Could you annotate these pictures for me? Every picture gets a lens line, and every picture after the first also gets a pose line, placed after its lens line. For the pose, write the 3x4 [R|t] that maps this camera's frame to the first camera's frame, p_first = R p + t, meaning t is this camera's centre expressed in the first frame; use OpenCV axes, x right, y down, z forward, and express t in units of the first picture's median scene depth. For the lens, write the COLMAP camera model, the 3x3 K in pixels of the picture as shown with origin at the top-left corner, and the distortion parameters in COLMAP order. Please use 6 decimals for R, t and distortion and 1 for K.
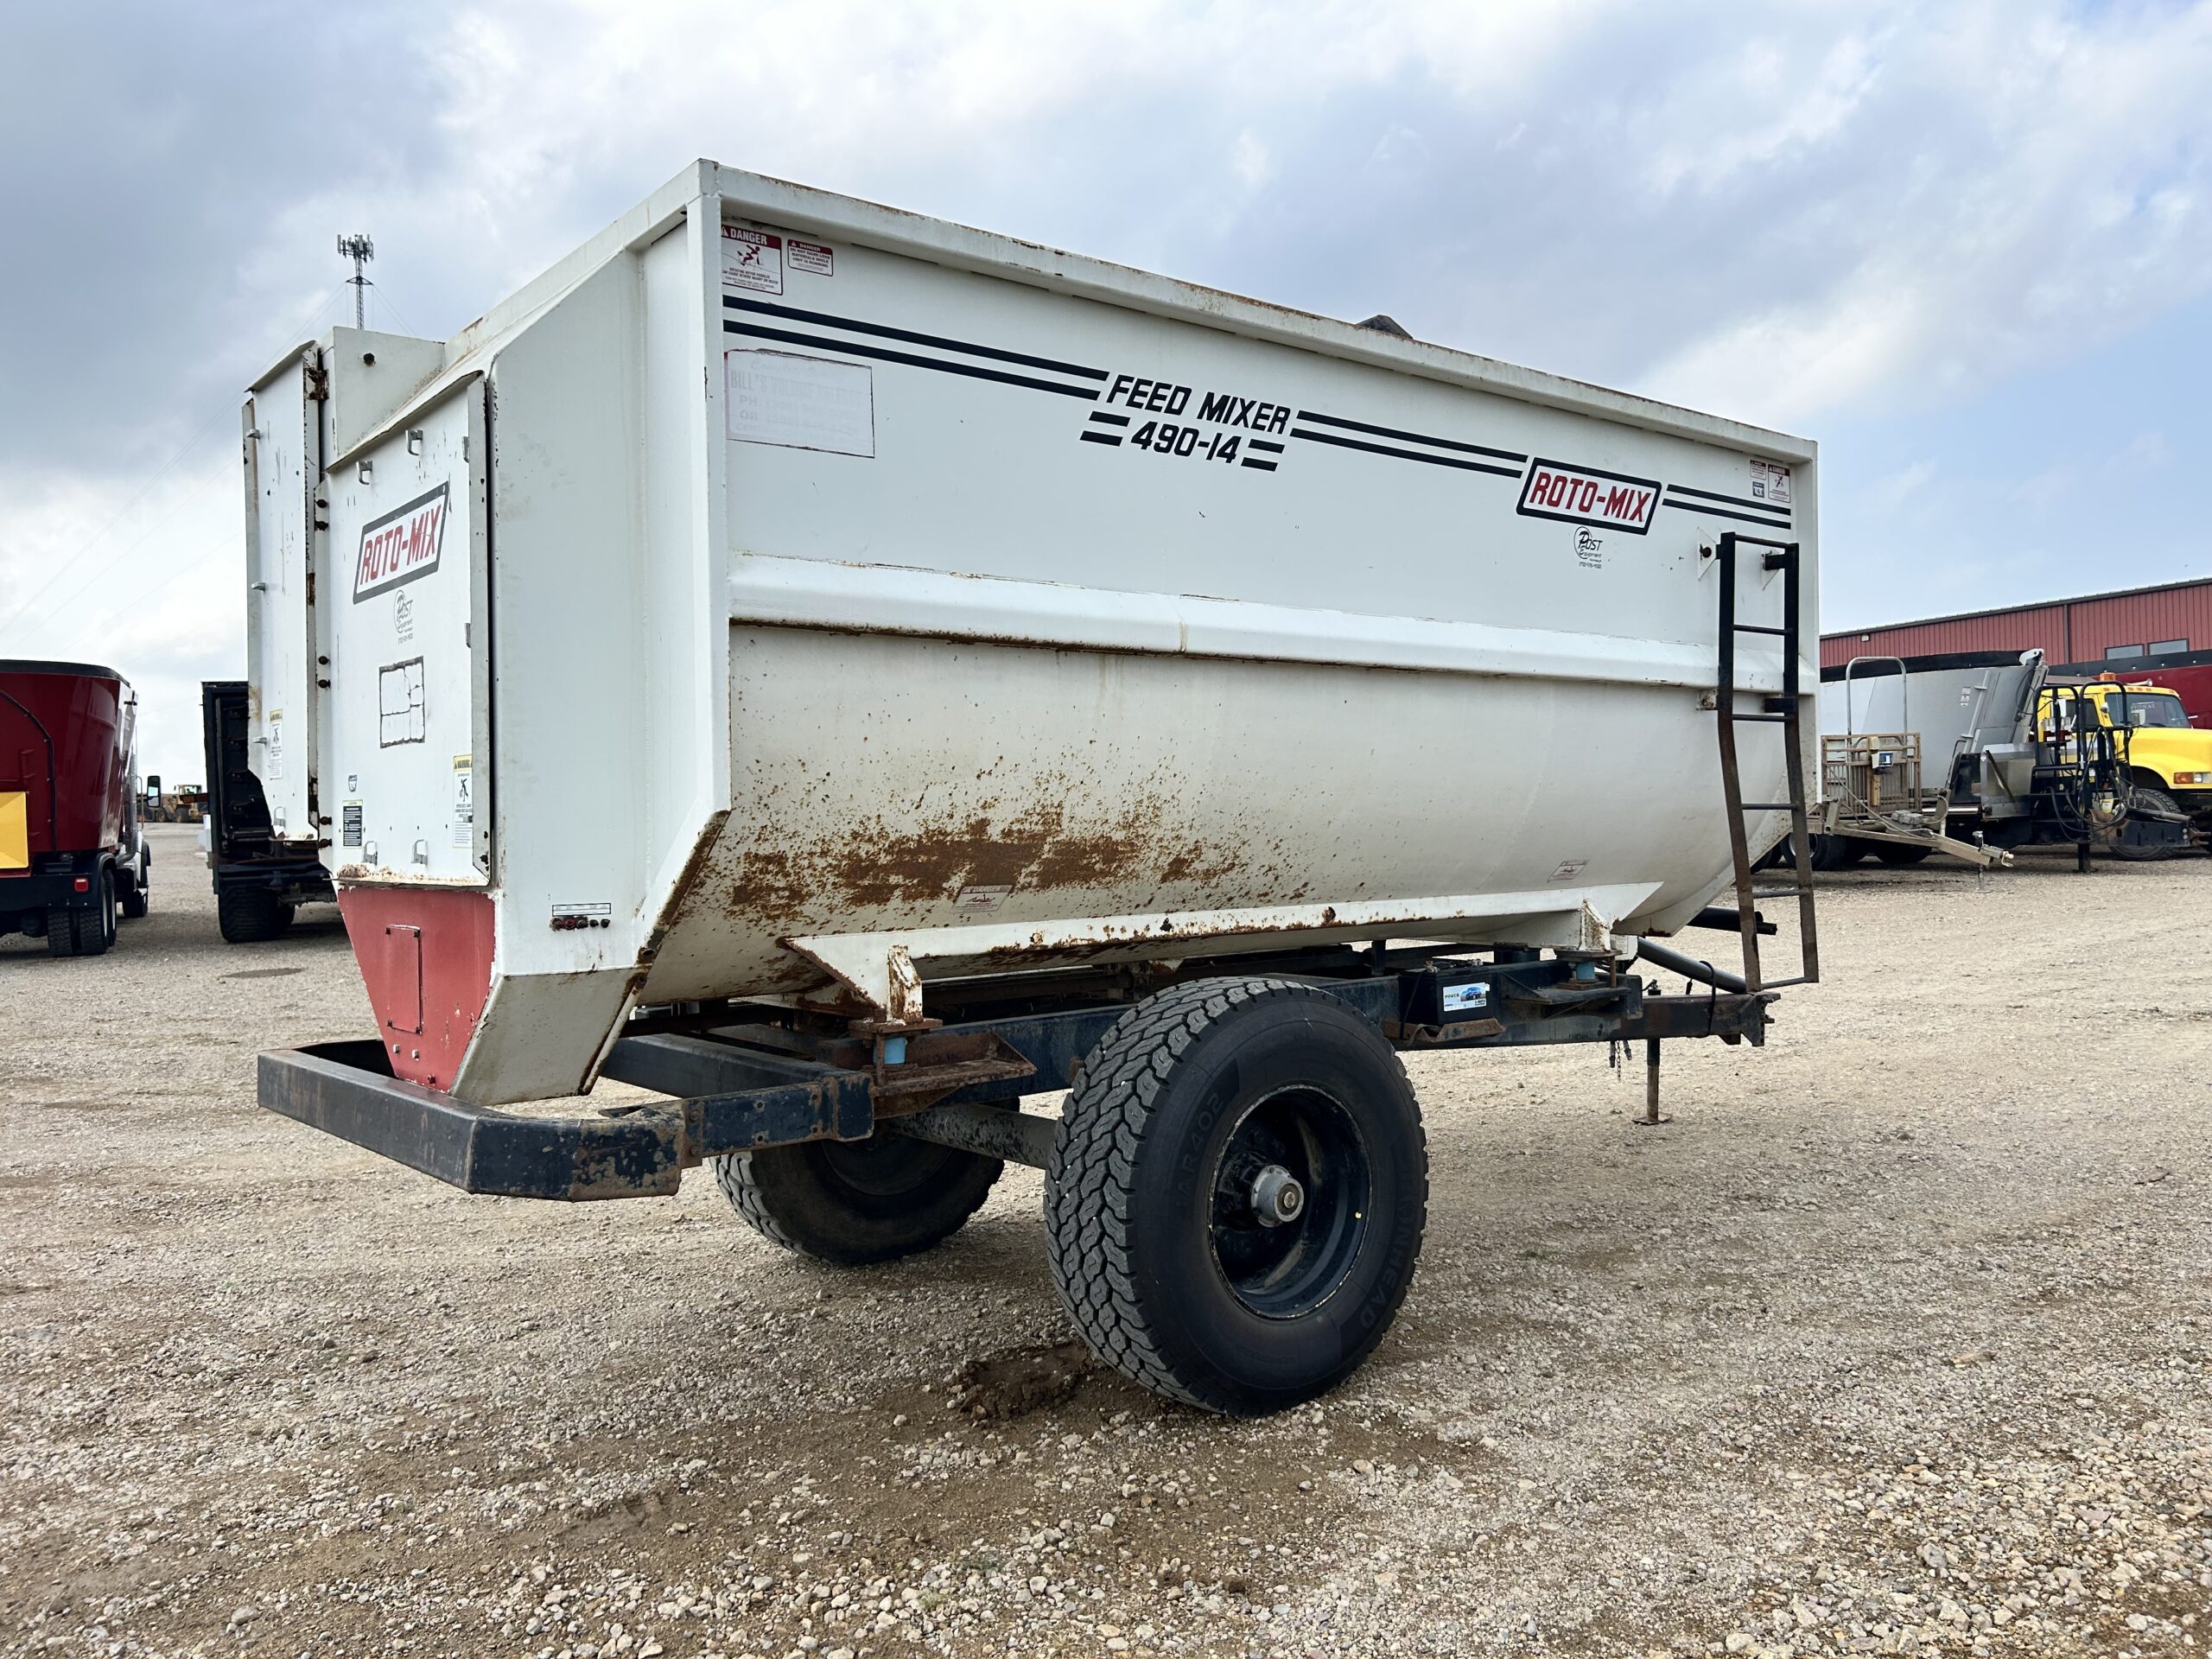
lens RADIAL K [[1694.7, 0, 1116.3], [0, 1694.7, 823.9], [0, 0, 1]] dist [0.126786, -0.244007]
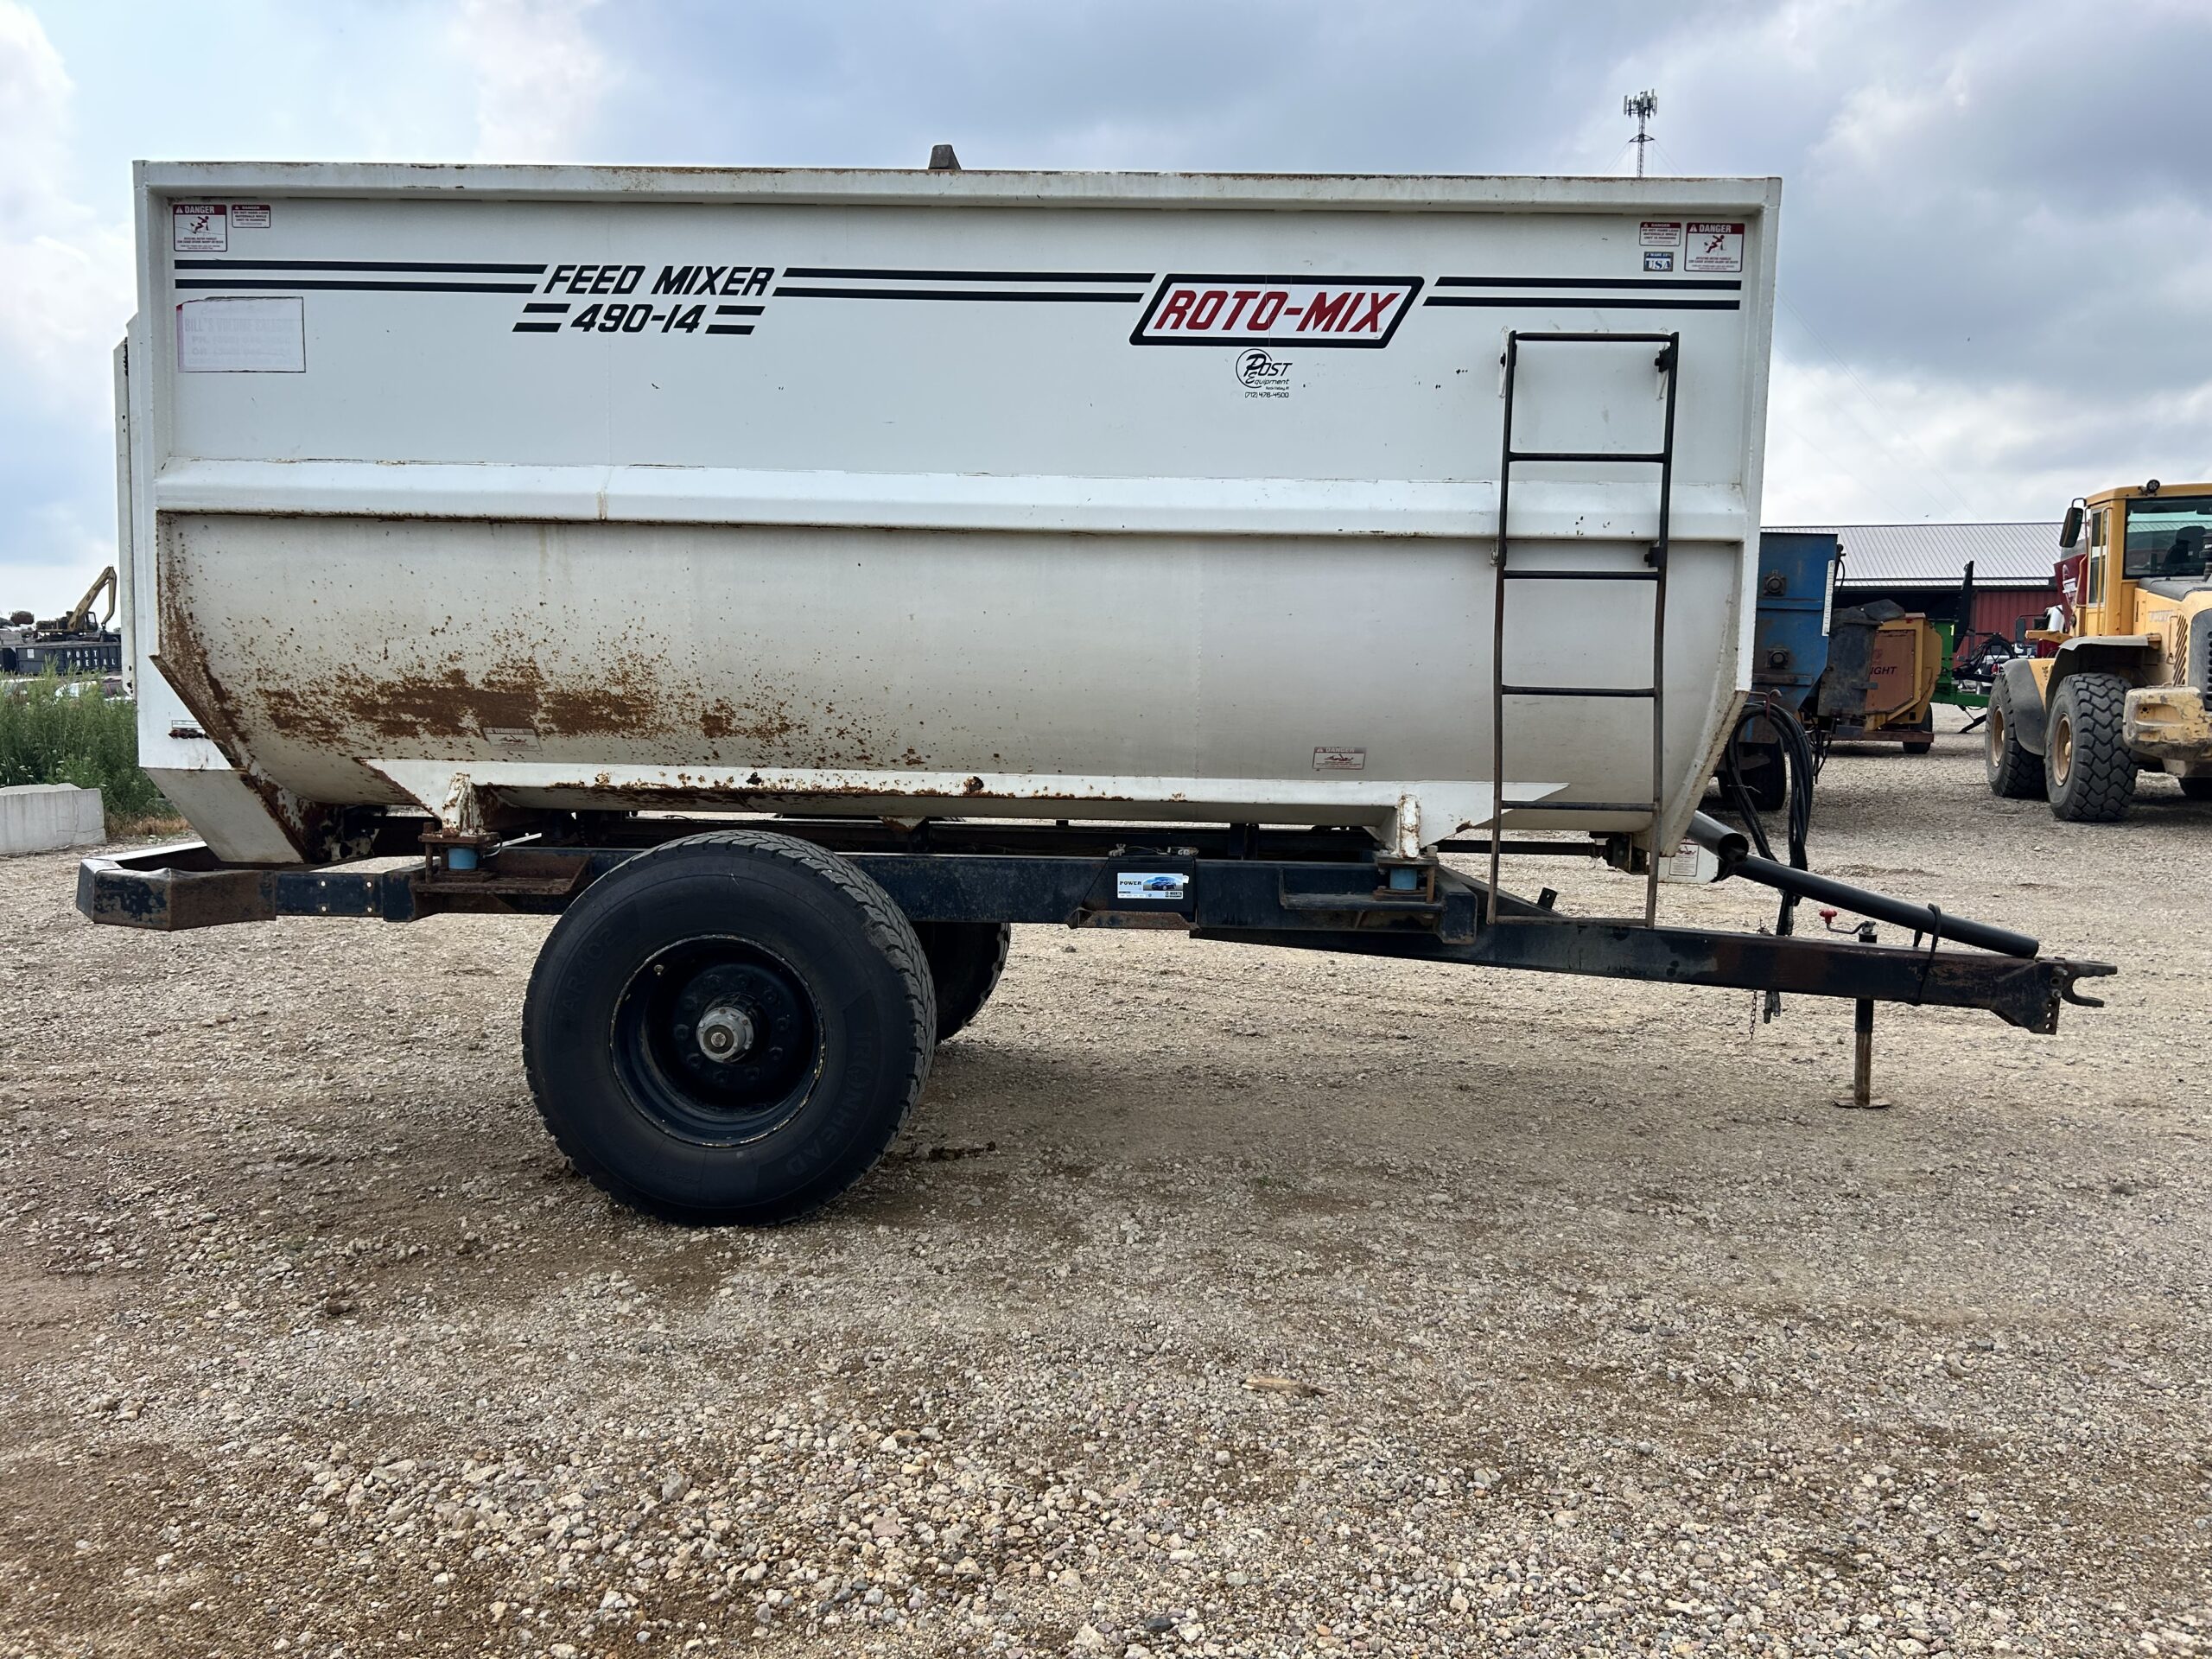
lens RADIAL K [[1657.5, 0, 1109.9], [0, 1657.5, 840.5], [0, 0, 1]] dist [0.046740, -0.046216]
pose [[0.741536, 0.095074, -0.664142, 0.931342], [-0.032457, 0.993833, 0.106030, -0.020371], [0.670127, -0.057069, 0.740049, 0.392356]]
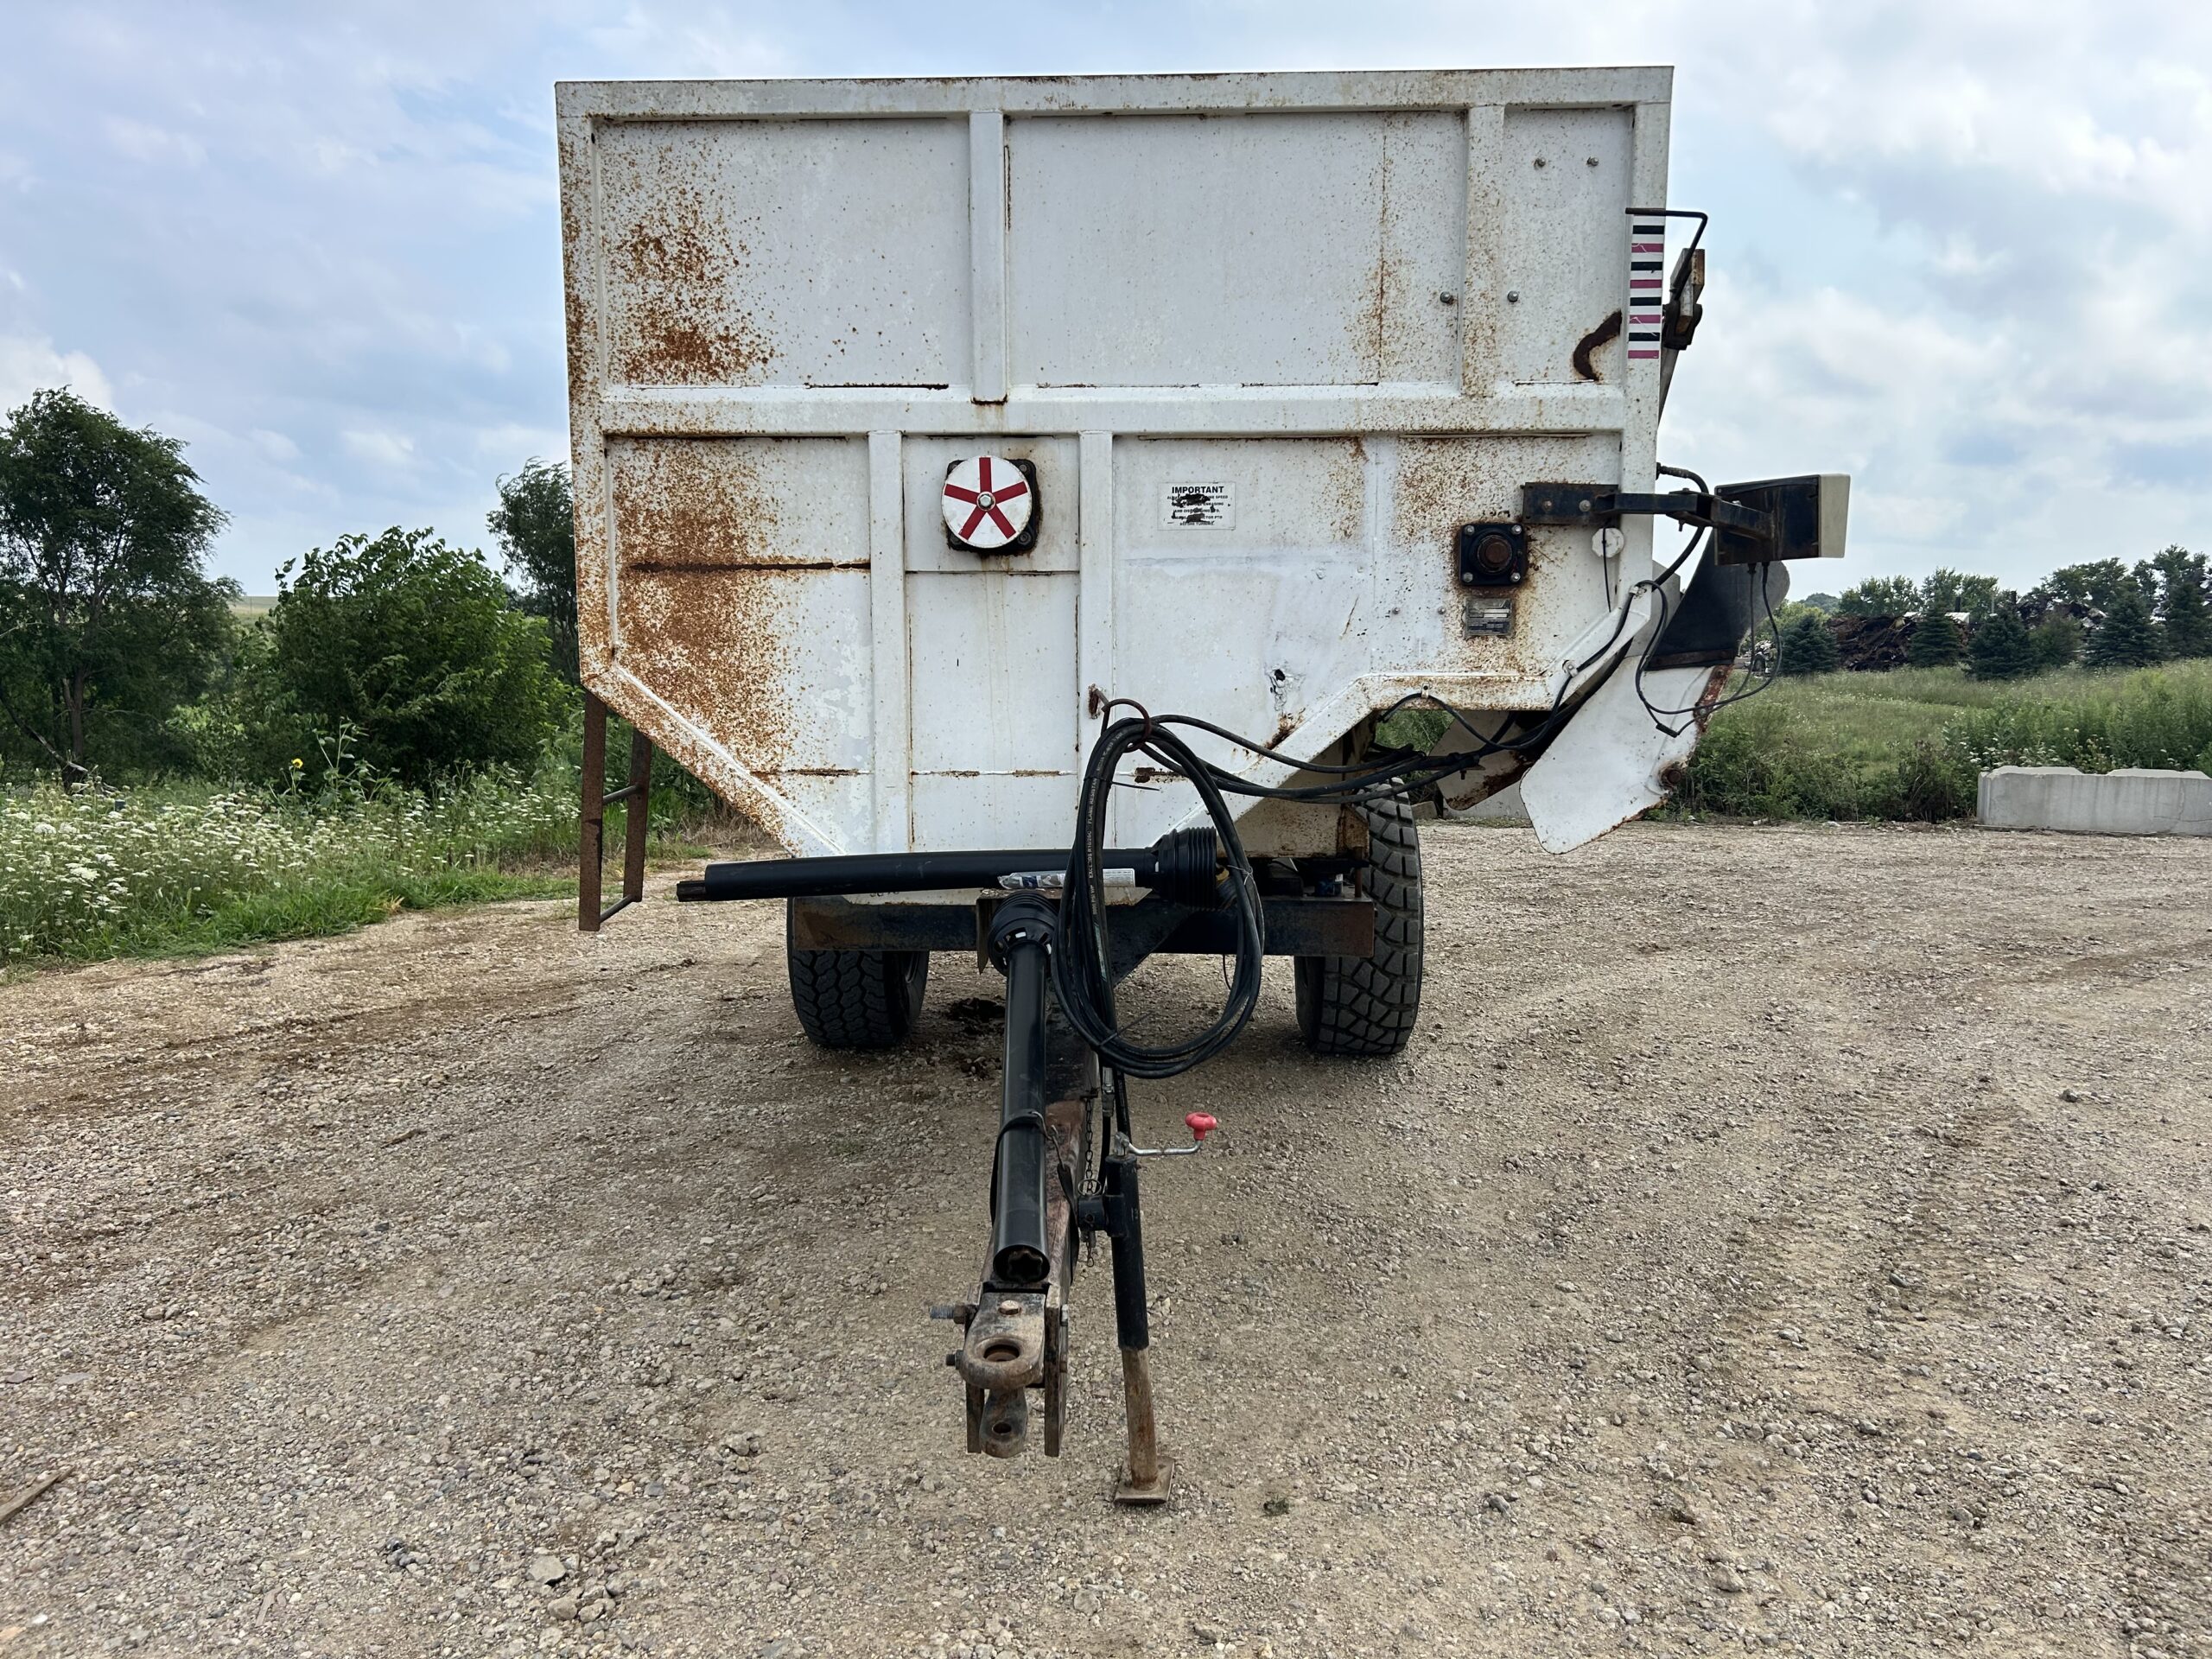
lens RADIAL K [[1657.5, 0, 1109.9], [0, 1657.5, 840.5], [0, 0, 1]] dist [0.046740, -0.046216]
pose [[-0.663438, 0.110902, -0.739967, 1.007885], [0.001634, 0.989167, 0.146785, -0.060287], [0.748230, 0.096174, -0.656432, 2.113277]]
